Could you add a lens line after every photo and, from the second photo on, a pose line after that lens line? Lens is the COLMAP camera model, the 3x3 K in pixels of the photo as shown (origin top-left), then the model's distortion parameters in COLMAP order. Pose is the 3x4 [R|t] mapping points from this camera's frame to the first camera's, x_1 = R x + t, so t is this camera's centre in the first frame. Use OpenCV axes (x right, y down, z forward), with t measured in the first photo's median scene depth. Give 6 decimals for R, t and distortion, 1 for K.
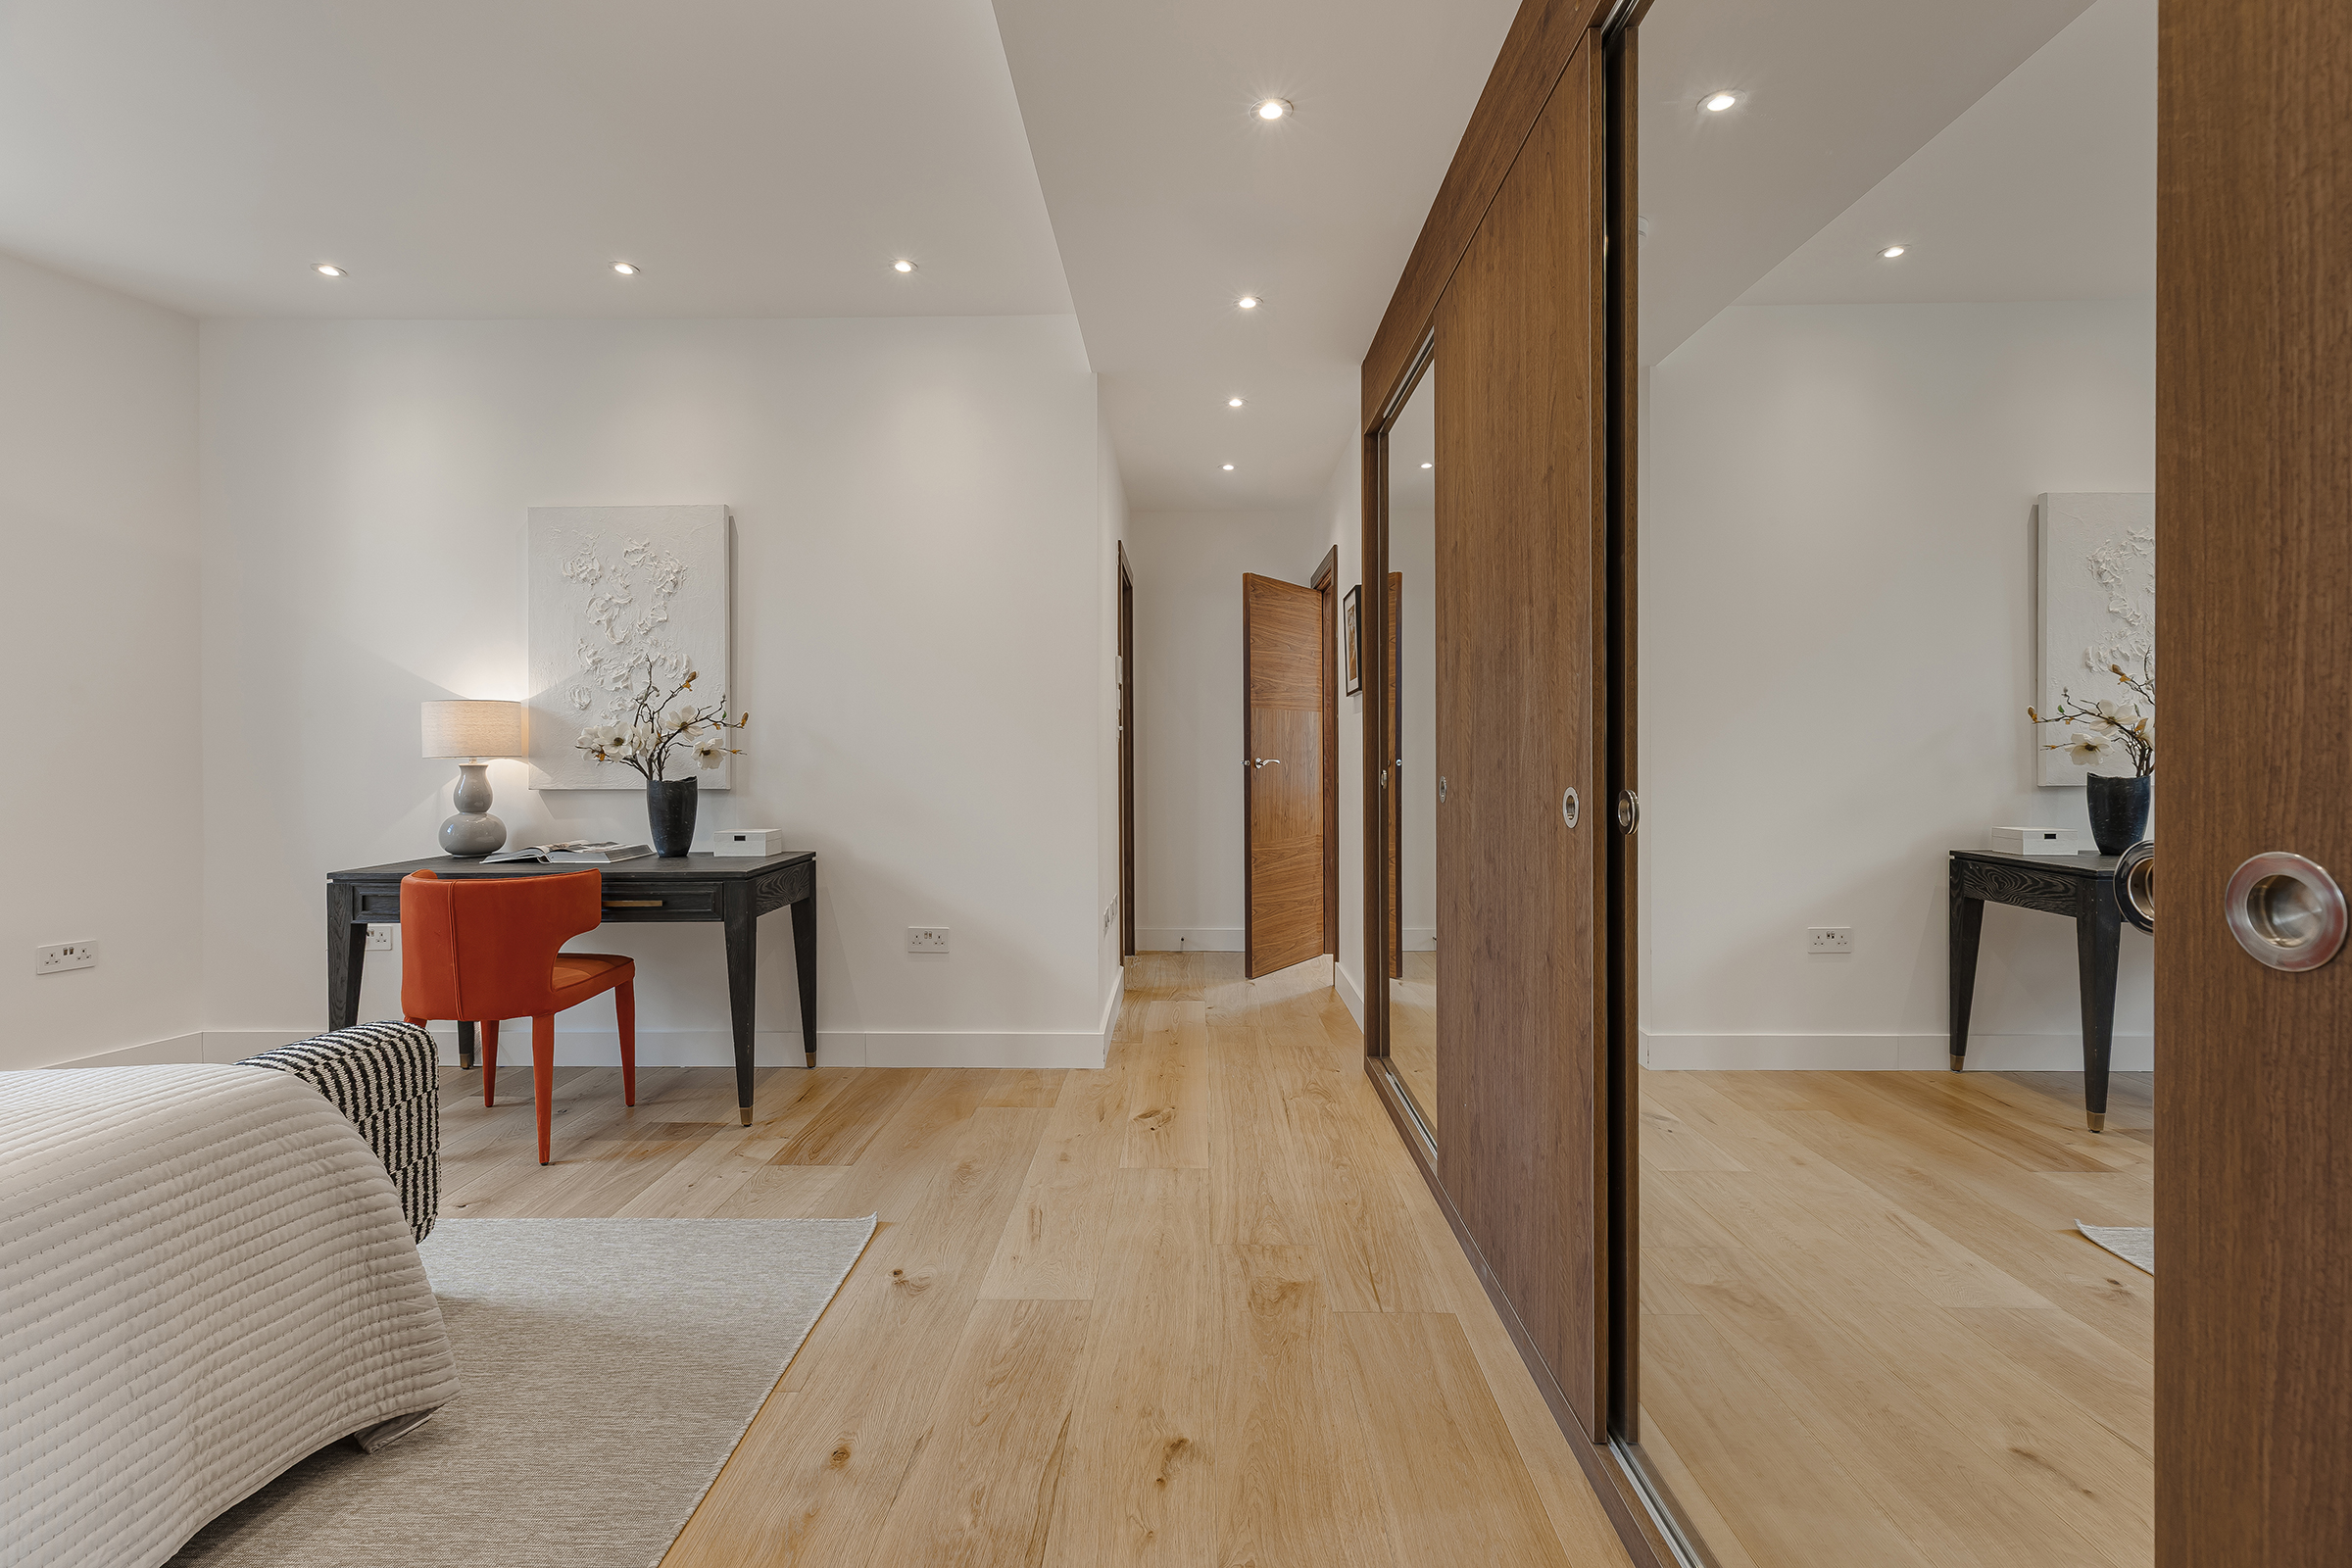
lens RADIAL K [[1056.8, 0, 1133.1], [0, 1056.8, 795.1], [0, 0, 1]] dist [0.003330, -0.000036]
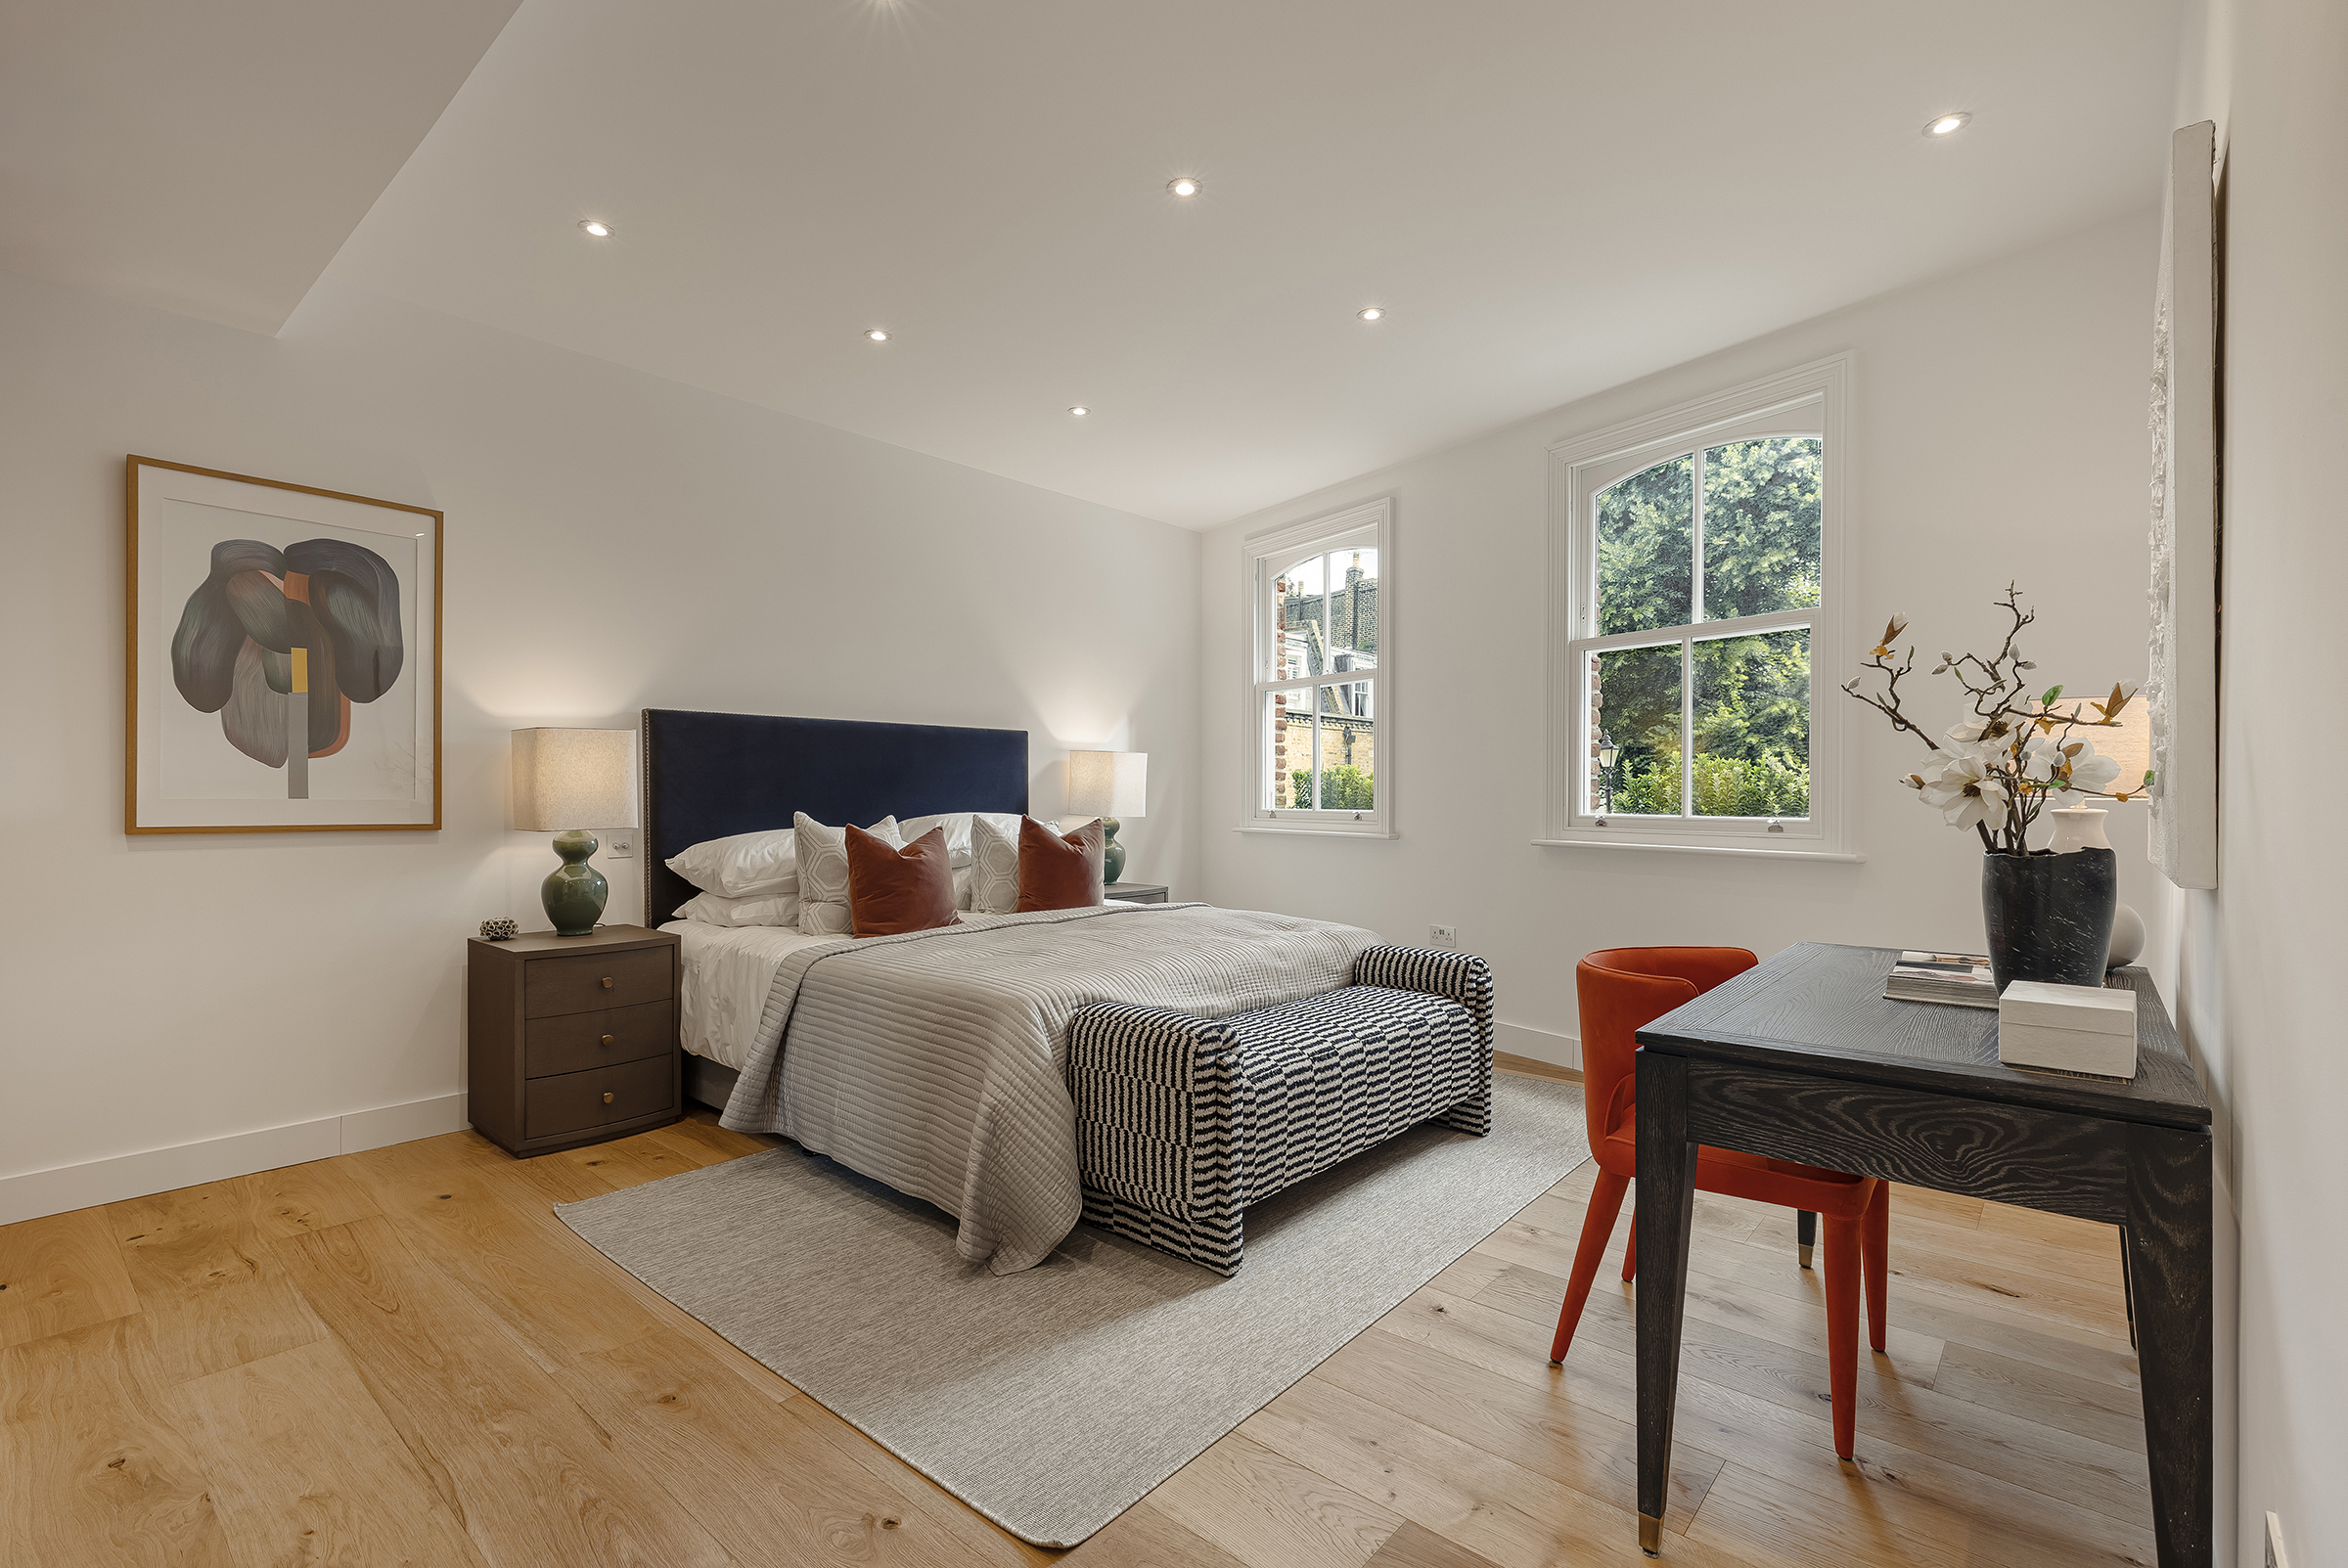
lens RADIAL K [[1054.9, 0, 1131.2], [0, 1054.9, 795.1], [0, 0, 1]] dist [0.003330, -0.000036]
pose [[-0.614581, 0.005823, -0.788832, 0.249242], [-0.029127, 0.999123, 0.030068, -0.064566], [0.788316, 0.041456, -0.613872, 1.653182]]
